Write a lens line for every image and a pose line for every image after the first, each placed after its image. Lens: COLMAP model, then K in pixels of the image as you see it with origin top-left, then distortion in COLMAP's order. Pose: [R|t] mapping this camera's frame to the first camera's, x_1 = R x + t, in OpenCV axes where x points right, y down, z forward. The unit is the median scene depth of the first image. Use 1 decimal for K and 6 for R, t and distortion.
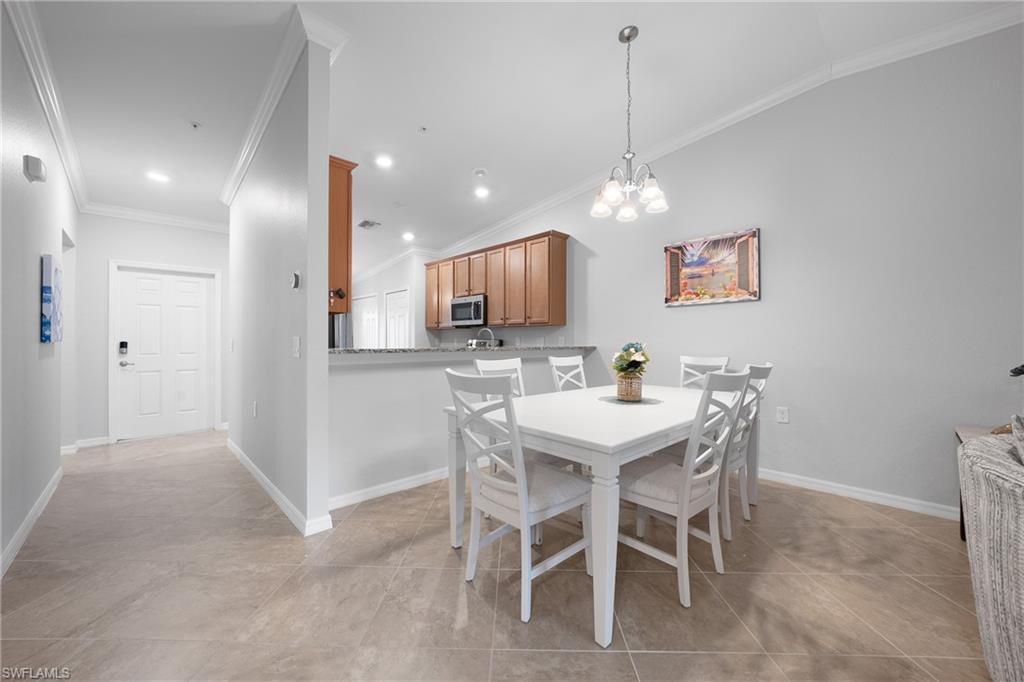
lens RADIAL K [[388.7, 0, 508.1], [0, 388.7, 339.9], [0, 0, 1]] dist [-0.014247, 0.005071]
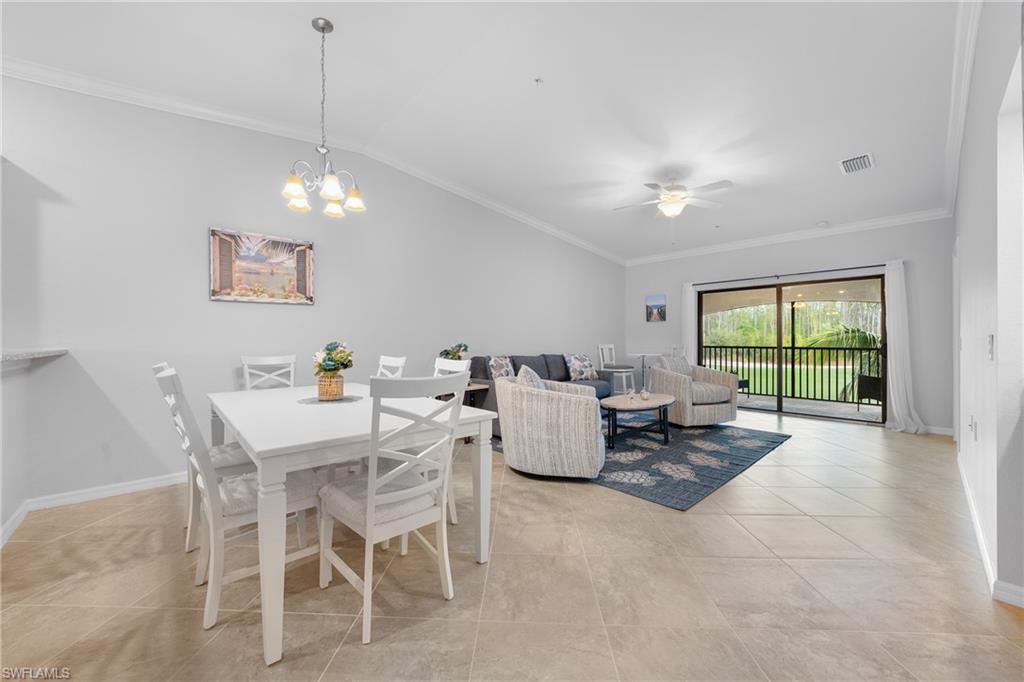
lens RADIAL K [[388.7, 0, 508.1], [0, 388.7, 339.9], [0, 0, 1]] dist [-0.014247, 0.005071]
pose [[0.025241, -0.001330, 0.999681, -0.474588], [0.000327, 0.999999, 0.001322, 0.000817], [-0.999681, 0.000294, 0.025242, 0.371522]]
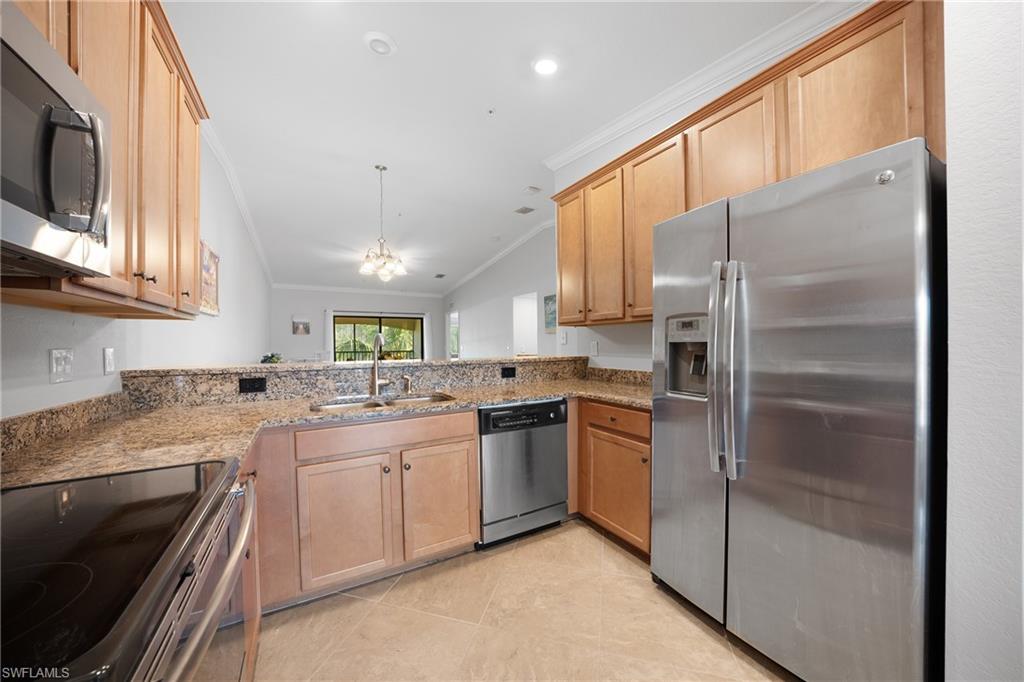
lens RADIAL K [[357.0, 0, 516.3], [0, 357.0, 346.6], [0, 0, 1]] dist [-0.013639, -0.000073]
pose [[-0.972100, 0.004600, 0.234522, -0.459045], [0.005910, 0.999971, 0.004883, -0.010881], [-0.234493, 0.006133, -0.972098, 1.747868]]
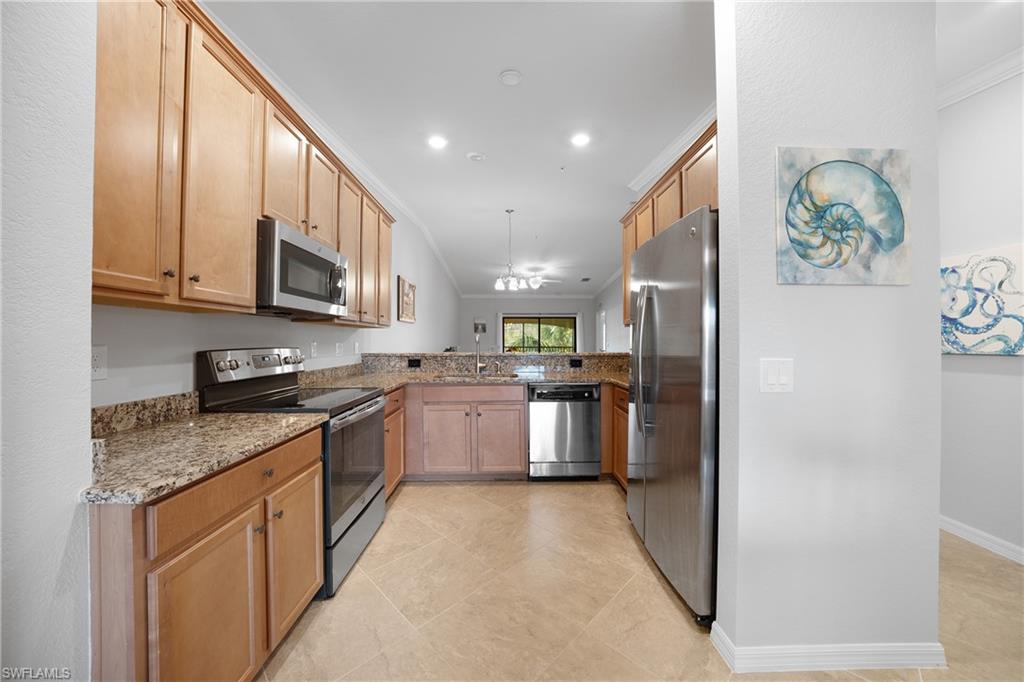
lens RADIAL K [[359.9, 0, 519.5], [0, 359.9, 340.0], [0, 0, 1]] dist [-0.001000, -0.000075]
pose [[-0.746161, 0.001048, 0.665765, -0.854916], [-0.002843, 0.999985, -0.004761, -0.012167], [-0.665760, -0.005445, -0.746146, 1.877880]]
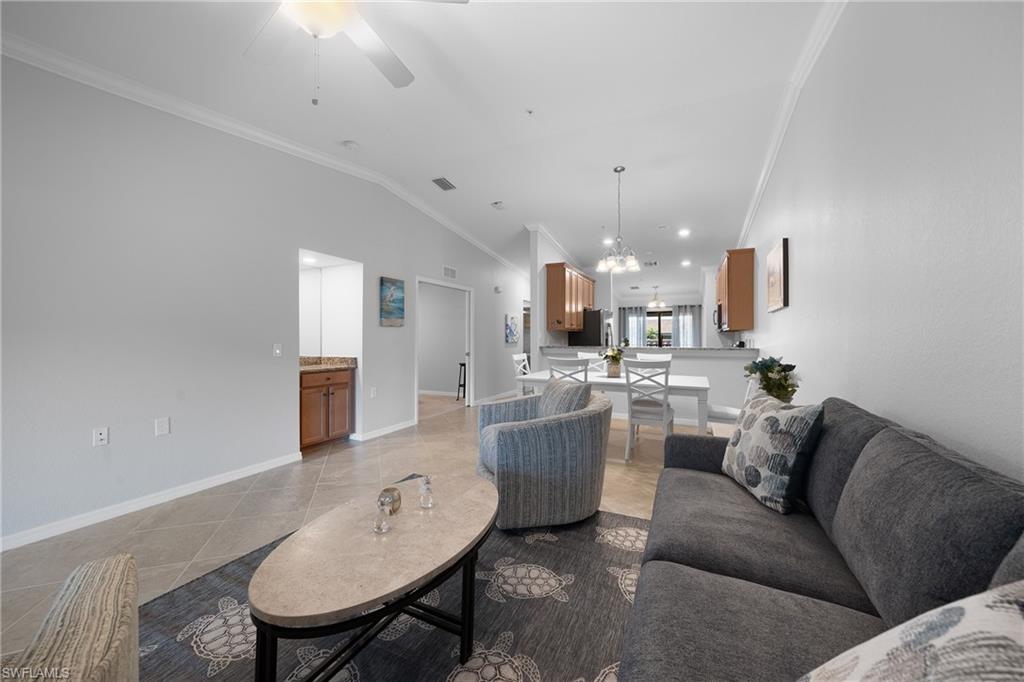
lens RADIAL K [[388.7, 0, 508.1], [0, 388.7, 339.9], [0, 0, 1]] dist [-0.014247, 0.005071]
pose [[0.356042, 0.001587, -0.934469, 1.302328], [0.003593, 0.999989, 0.003067, -0.017012], [0.934463, -0.004450, 0.356032, -0.074335]]
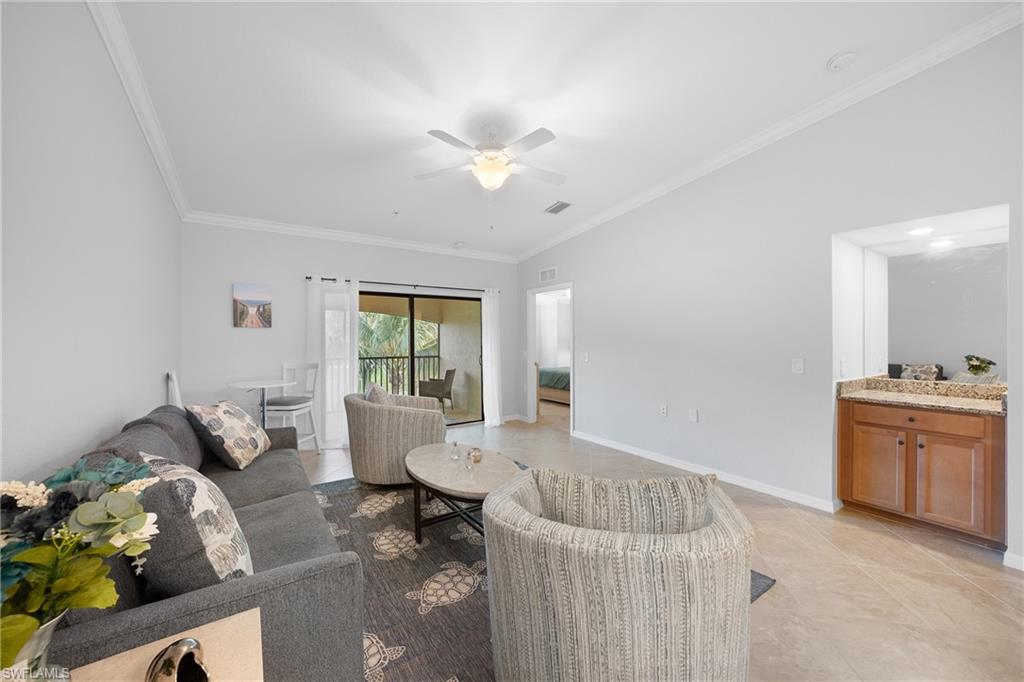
lens RADIAL K [[388.7, 0, 508.1], [0, 388.7, 339.9], [0, 0, 1]] dist [-0.014247, 0.005071]
pose [[-0.984060, 0.002523, 0.177817, 0.588360], [0.002415, 0.999997, -0.000820, -0.051148], [-0.177818, -0.000378, -0.984063, 0.731088]]
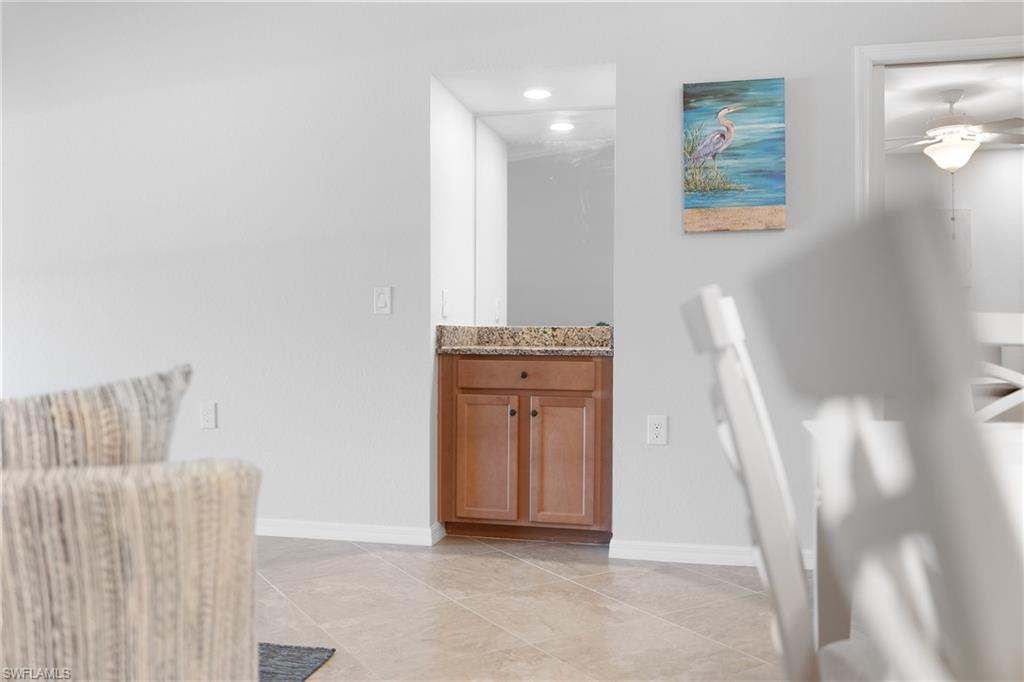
lens RADIAL K [[862.4, 0, 512.0], [0, 862.4, 341.0], [0, 0, 1]] dist [-0.047737, 0.001313]
pose [[-0.837233, 0.005924, -0.546814, 0.557238], [0.000785, 0.999953, 0.009631, 0.054871], [0.546845, 0.007634, -0.837199, 0.759303]]
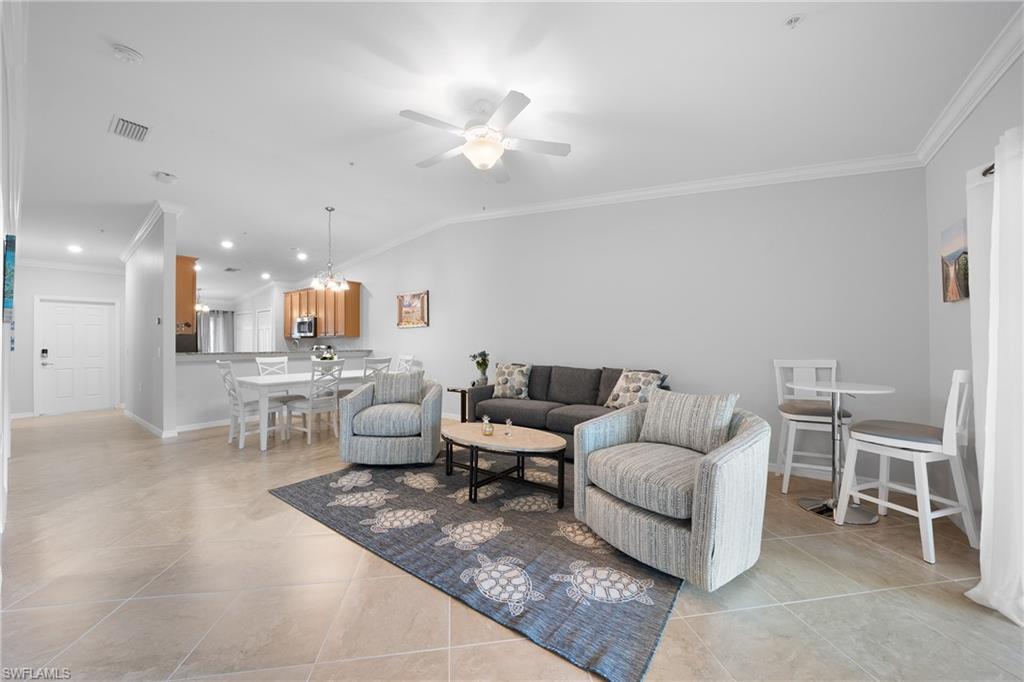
lens RADIAL K [[370.4, 0, 505.5], [0, 370.4, 339.2], [0, 0, 1]] dist [-0.010635, 0.000332]
pose [[0.985791, -0.003722, 0.167936, 0.691142], [0.004736, 0.999973, -0.005636, -0.022903], [-0.167910, 0.006351, 0.985782, -0.910853]]
